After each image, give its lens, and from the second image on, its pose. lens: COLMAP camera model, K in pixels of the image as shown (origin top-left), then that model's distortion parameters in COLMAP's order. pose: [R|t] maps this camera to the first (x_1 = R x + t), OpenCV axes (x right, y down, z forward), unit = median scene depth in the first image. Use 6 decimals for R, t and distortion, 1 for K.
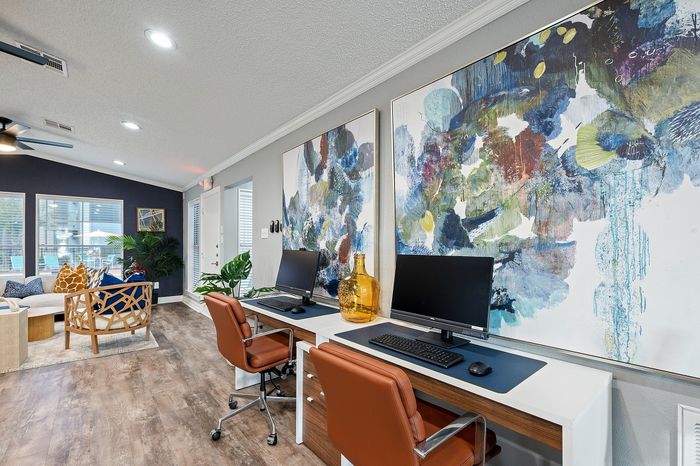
lens RADIAL K [[316.3, 0, 351.3], [0, 316.3, 238.7], [0, 0, 1]] dist [0.027450, -0.016810]
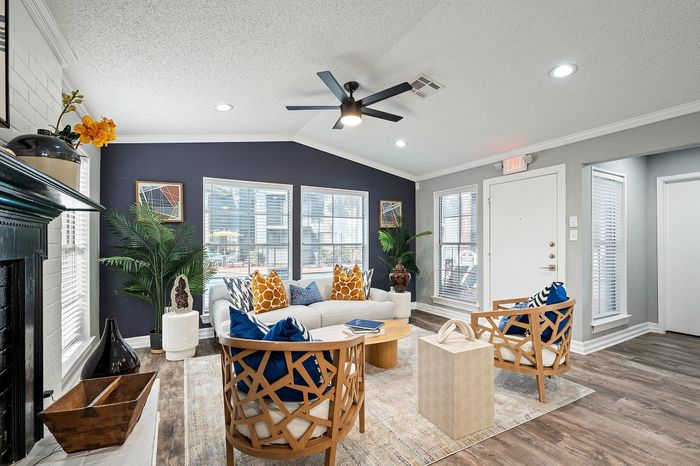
lens RADIAL K [[316.3, 0, 351.3], [0, 316.3, 238.7], [0, 0, 1]] dist [0.027450, -0.016810]
pose [[0.987923, 0.000185, -0.154947, -0.702210], [-0.000257, 1.000000, -0.000444, 0.007476], [0.154946, 0.000479, 0.987923, 0.168008]]
